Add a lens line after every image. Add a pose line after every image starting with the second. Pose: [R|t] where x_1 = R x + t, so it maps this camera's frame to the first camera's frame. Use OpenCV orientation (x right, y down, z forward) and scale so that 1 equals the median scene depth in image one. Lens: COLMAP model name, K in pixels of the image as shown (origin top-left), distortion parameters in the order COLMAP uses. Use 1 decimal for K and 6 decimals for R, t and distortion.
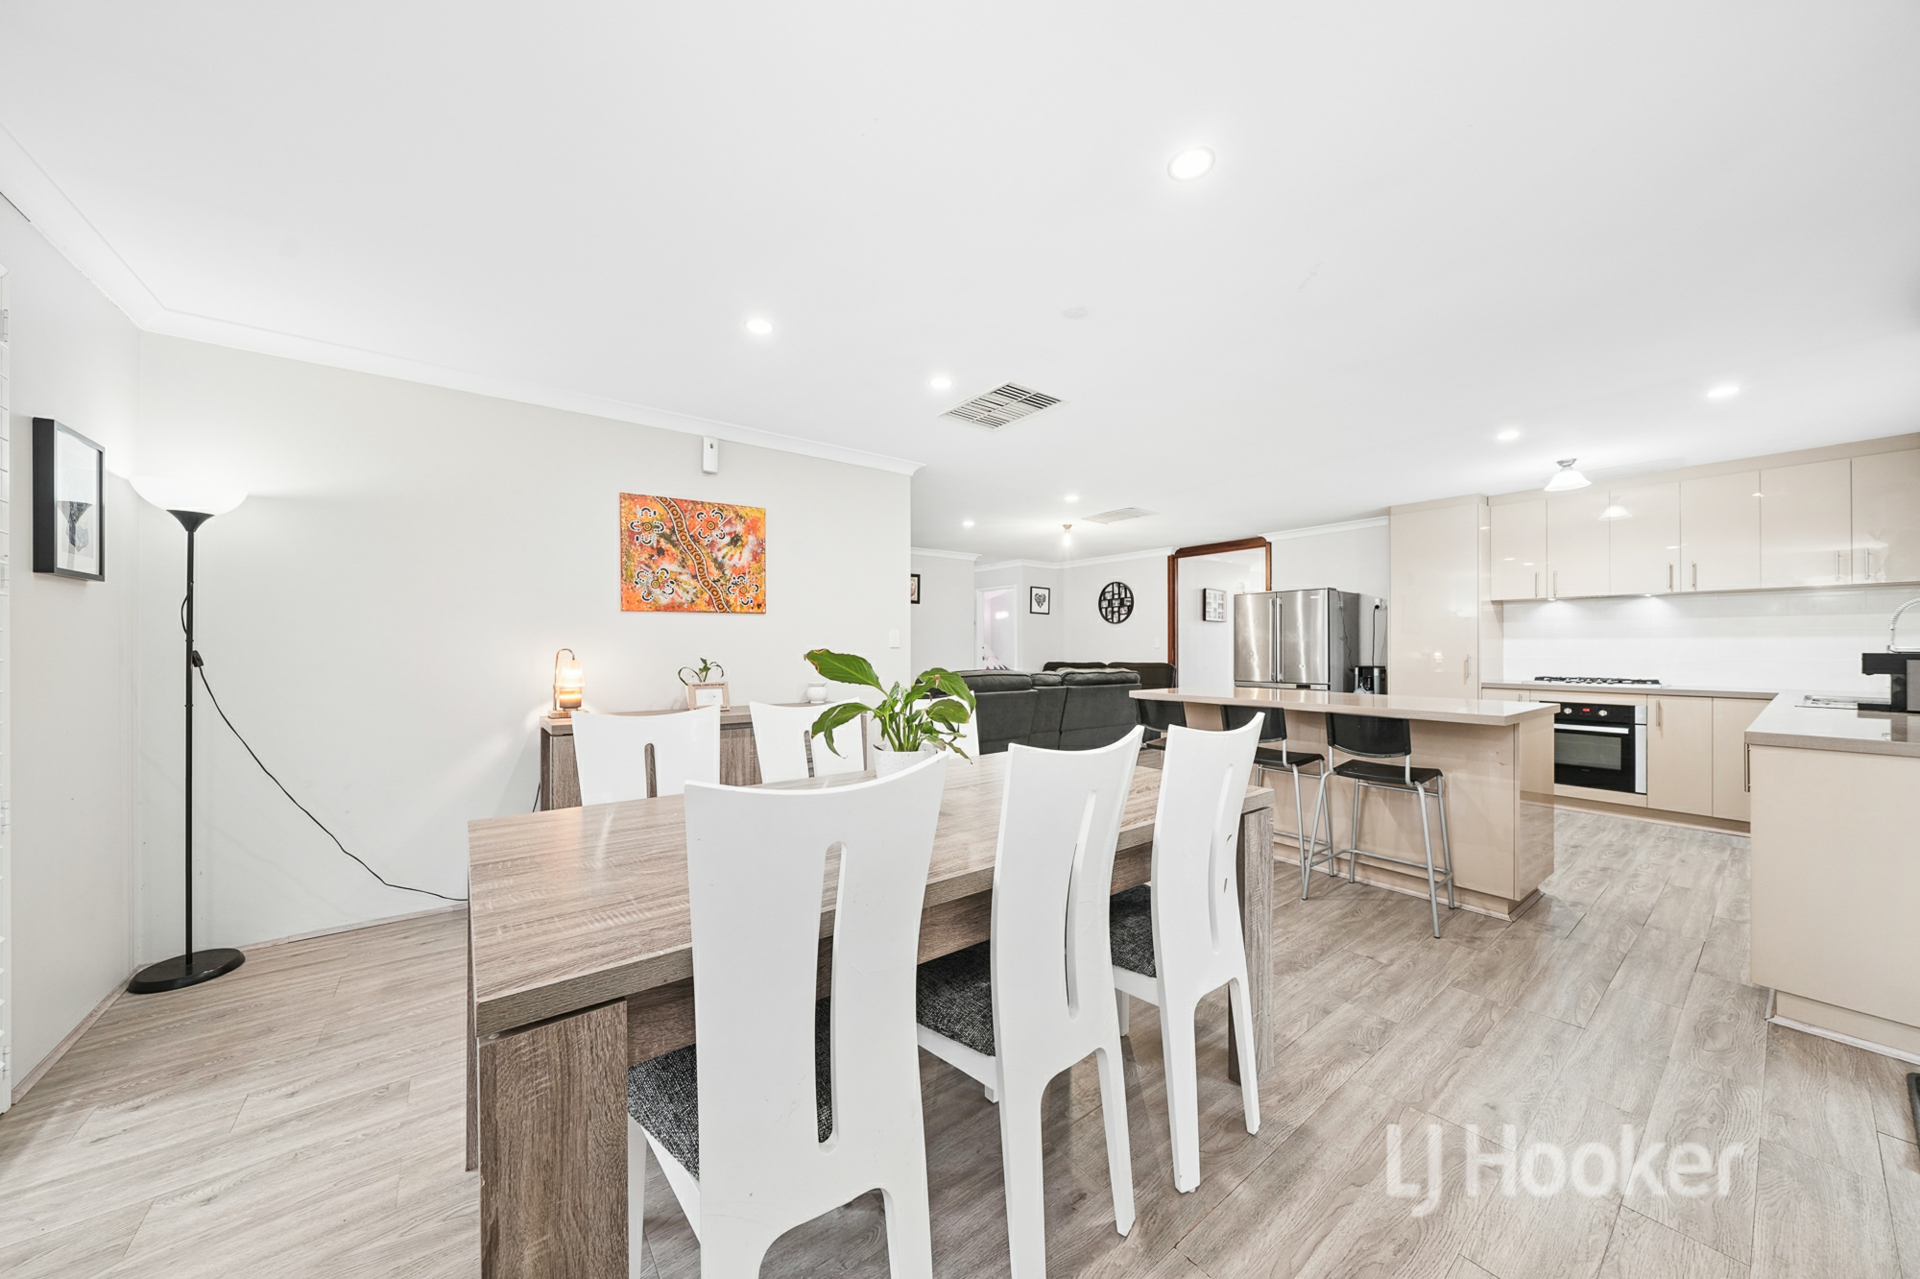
lens RADIAL K [[653.0, 0, 949.6], [0, 653.0, 643.9], [0, 0, 1]] dist [-0.001048, -0.000488]
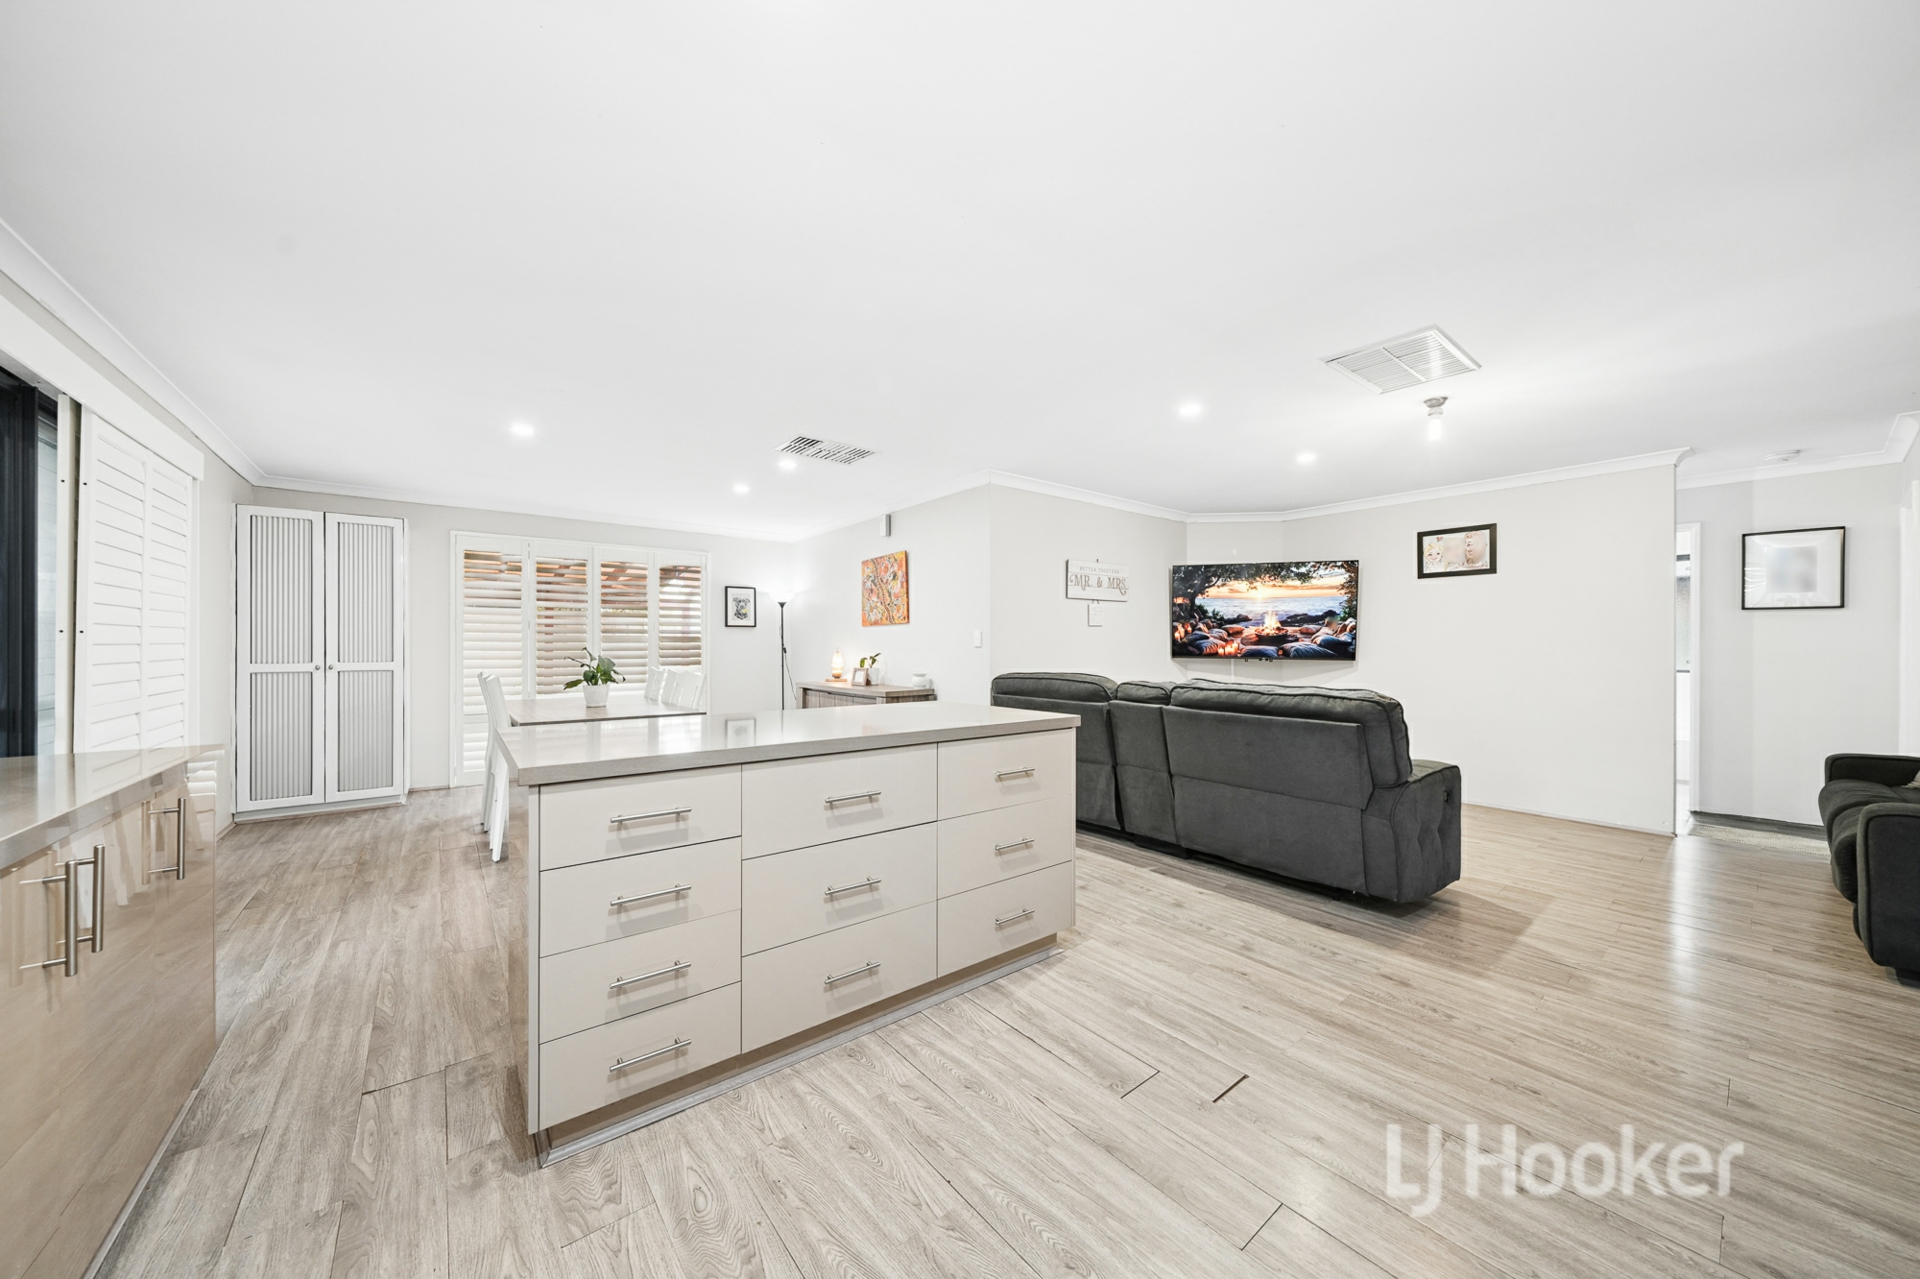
lens RADIAL K [[653.0, 0, 946.9], [0, 653.0, 642.8], [0, 0, 1]] dist [-0.001048, -0.000488]
pose [[0.008446, -0.007345, -0.999937, 0.926614], [0.003592, 0.999967, -0.007315, 0.006194], [0.999958, -0.003530, 0.008472, 0.861729]]
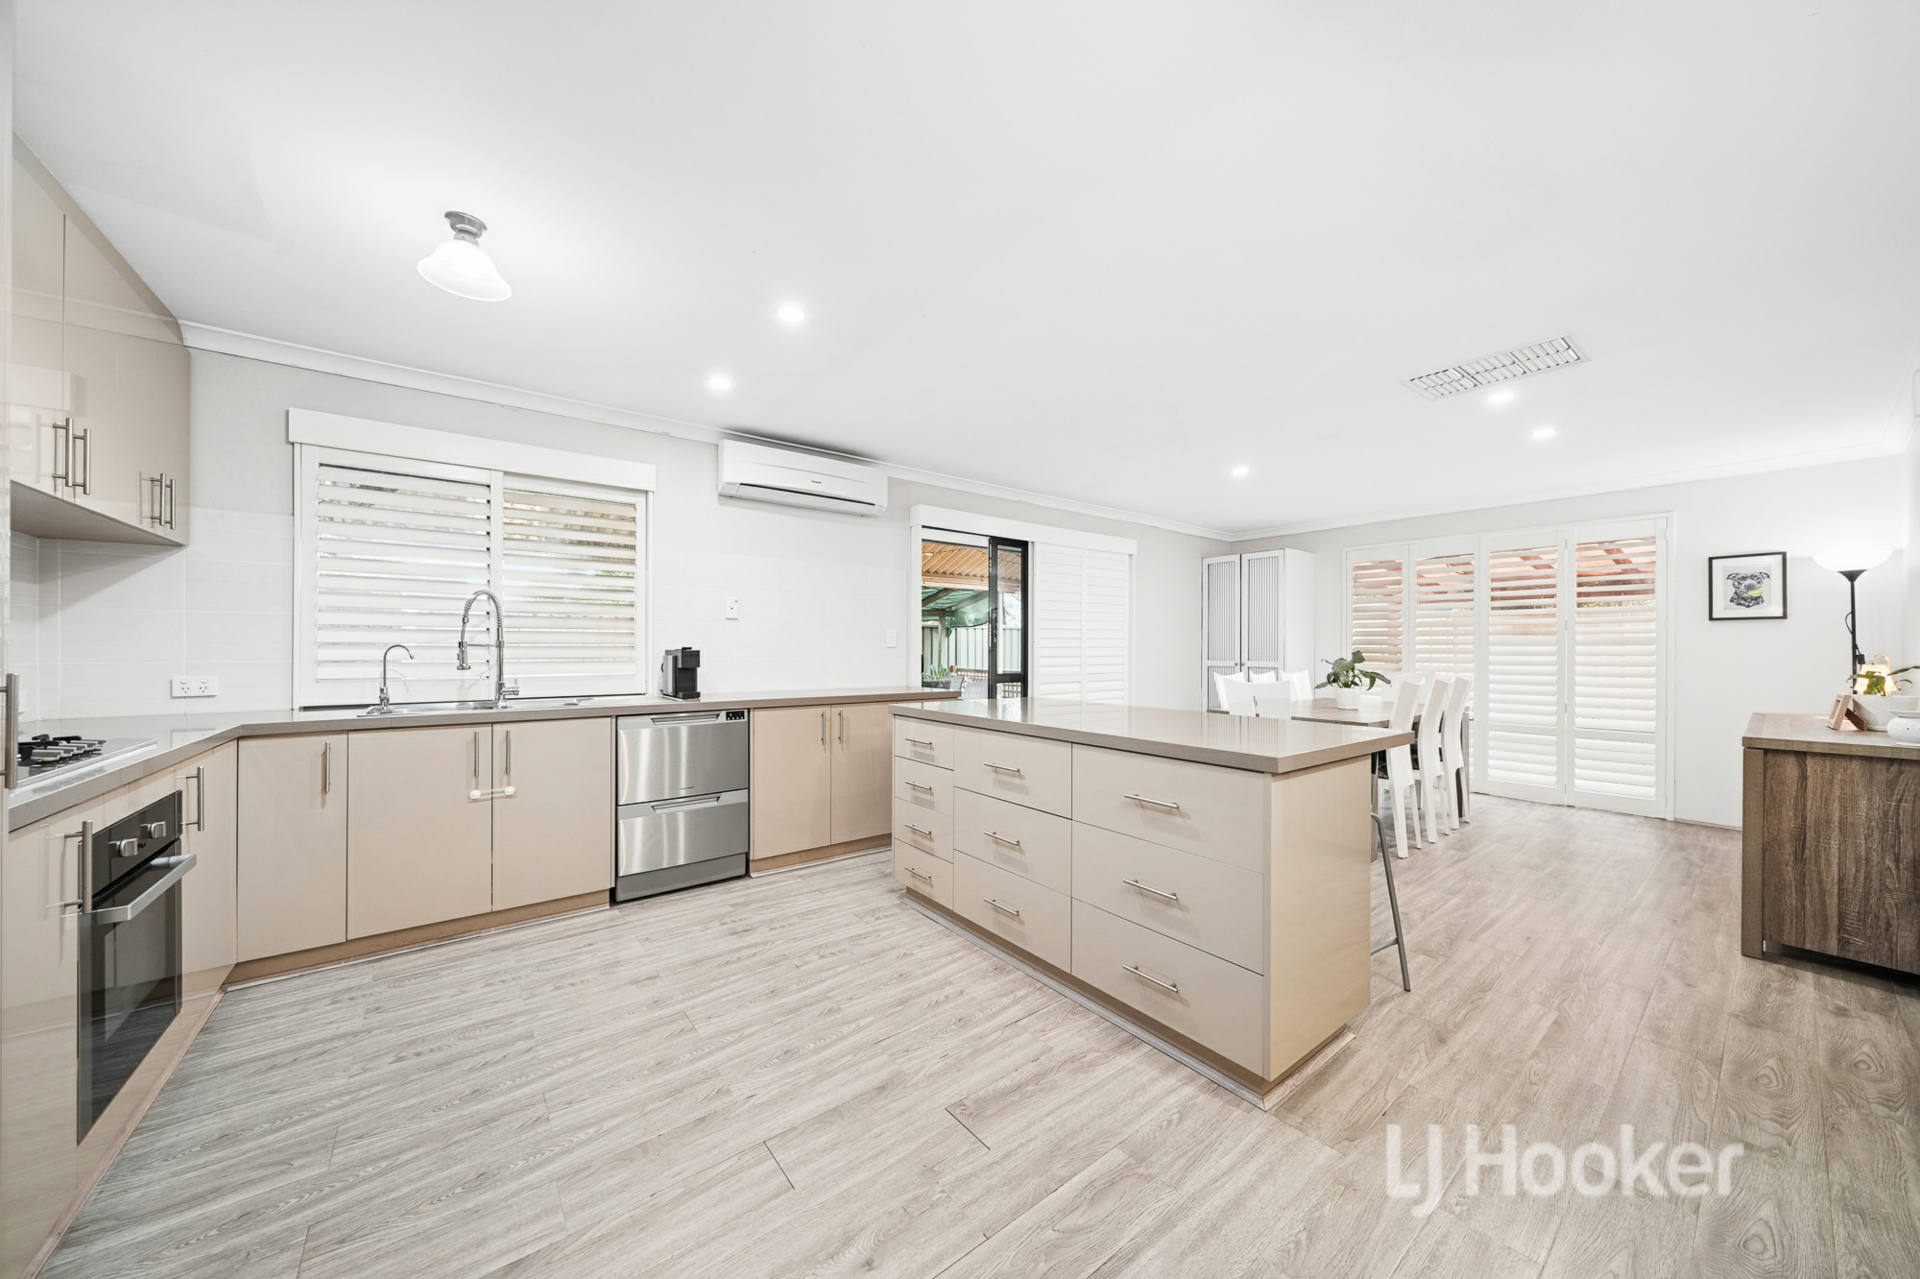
lens RADIAL K [[653.0, 0, 947.0], [0, 653.0, 640.2], [0, 0, 1]] dist [-0.001048, -0.000488]
pose [[-0.999968, -0.005735, 0.005637, 0.561594], [-0.005819, 0.999872, -0.014878, 0.006520], [-0.005551, -0.014911, -0.999873, 1.320517]]
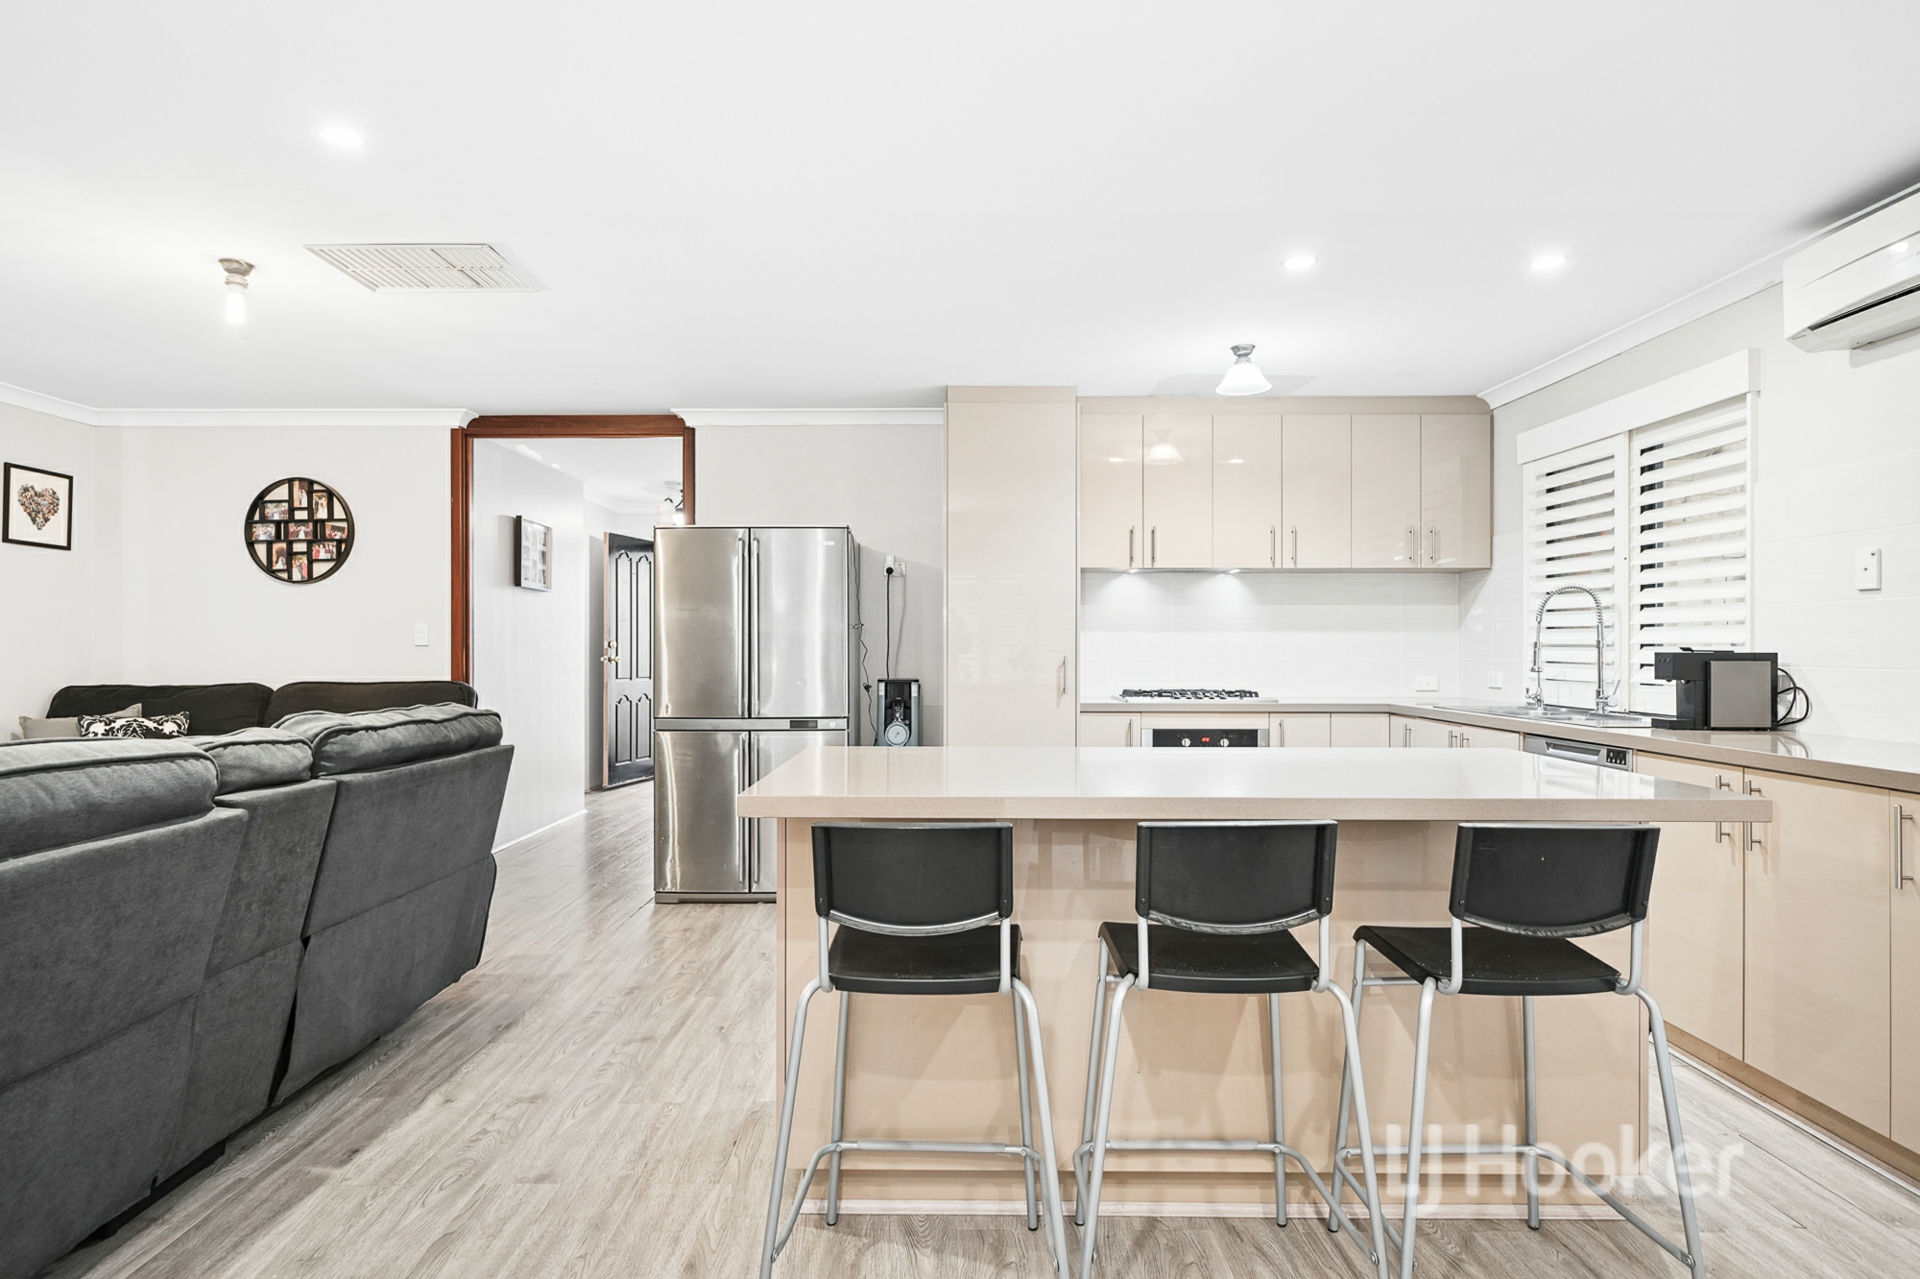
lens RADIAL K [[1060.1, 0, 955.8], [0, 1060.1, 648.1], [0, 0, 1]] dist [0.004491, -0.000257]
pose [[0.603056, -0.001400, 0.797697, -0.031653], [-0.004710, 0.999975, 0.005315, 0.004267], [-0.797685, -0.006962, 0.603035, 0.554736]]
